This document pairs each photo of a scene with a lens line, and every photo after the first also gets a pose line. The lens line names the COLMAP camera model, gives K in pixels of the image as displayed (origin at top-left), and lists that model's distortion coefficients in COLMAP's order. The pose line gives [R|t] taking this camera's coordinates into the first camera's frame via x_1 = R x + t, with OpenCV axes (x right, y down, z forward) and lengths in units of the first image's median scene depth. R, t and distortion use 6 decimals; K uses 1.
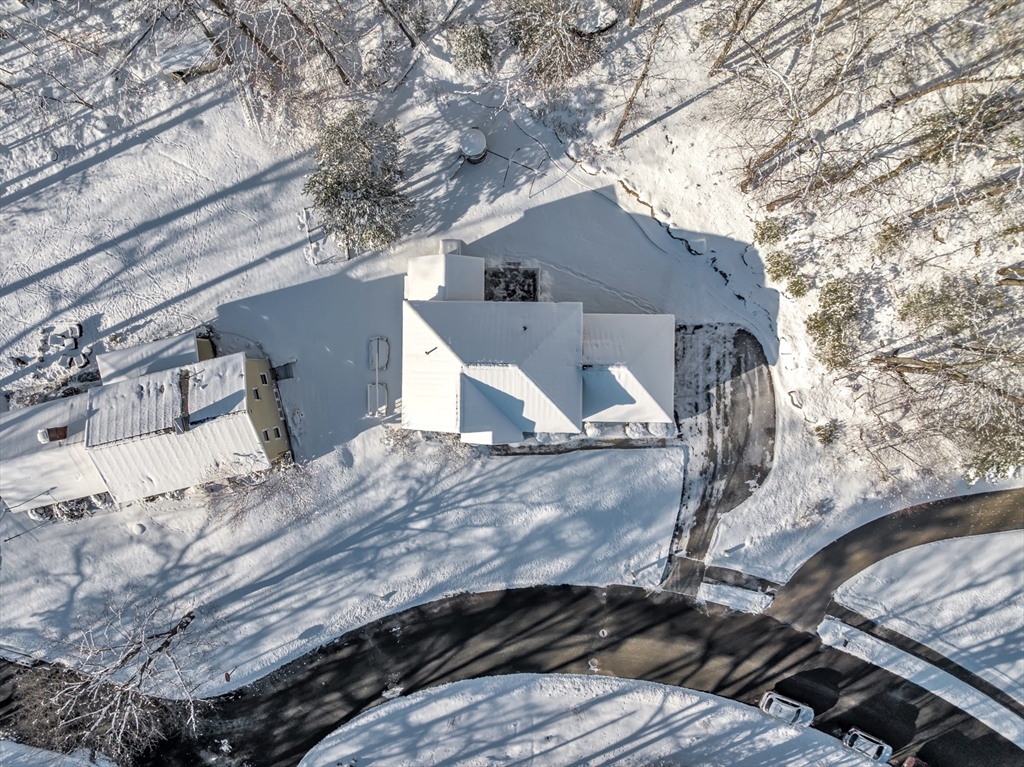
lens RADIAL K [[728.0, 0, 512.2], [0, 728.0, 388.0], [0, 0, 1]] dist [-0.015153, -0.014457]
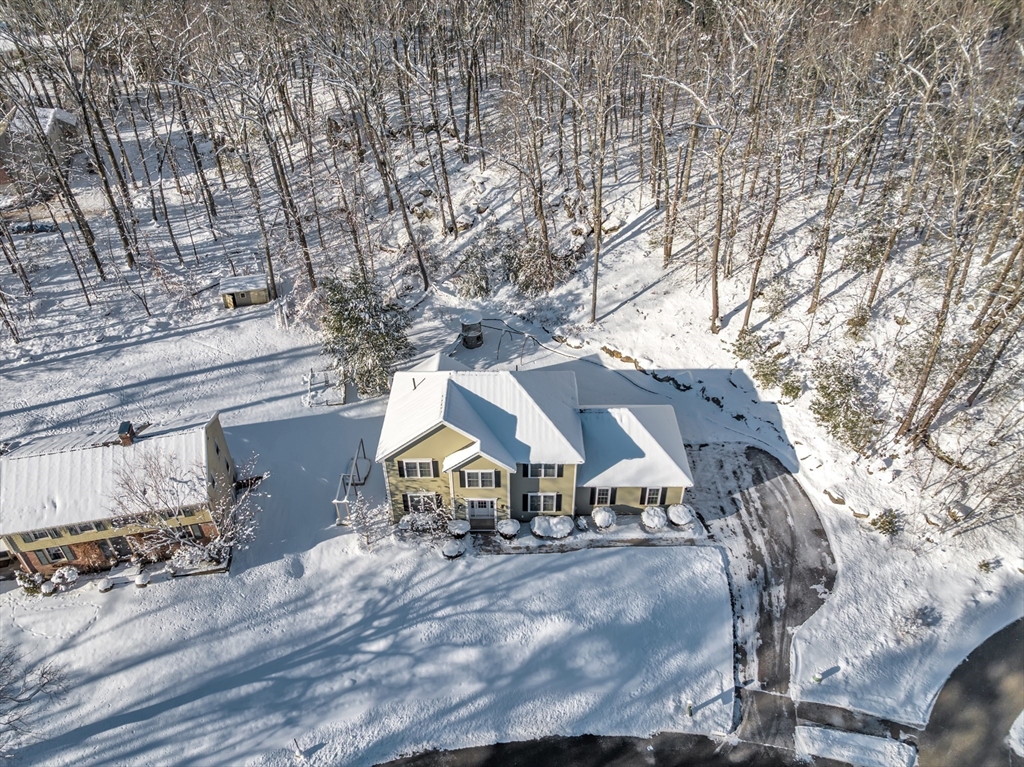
lens RADIAL K [[728.0, 0, 512.9], [0, 728.0, 384.1], [0, 0, 1]] dist [-0.015153, -0.014457]
pose [[0.999931, -0.011734, 0.001131, 0.009680], [0.007933, 0.598846, -0.800825, 0.614667], [0.008720, 0.800778, 0.598898, 0.371451]]
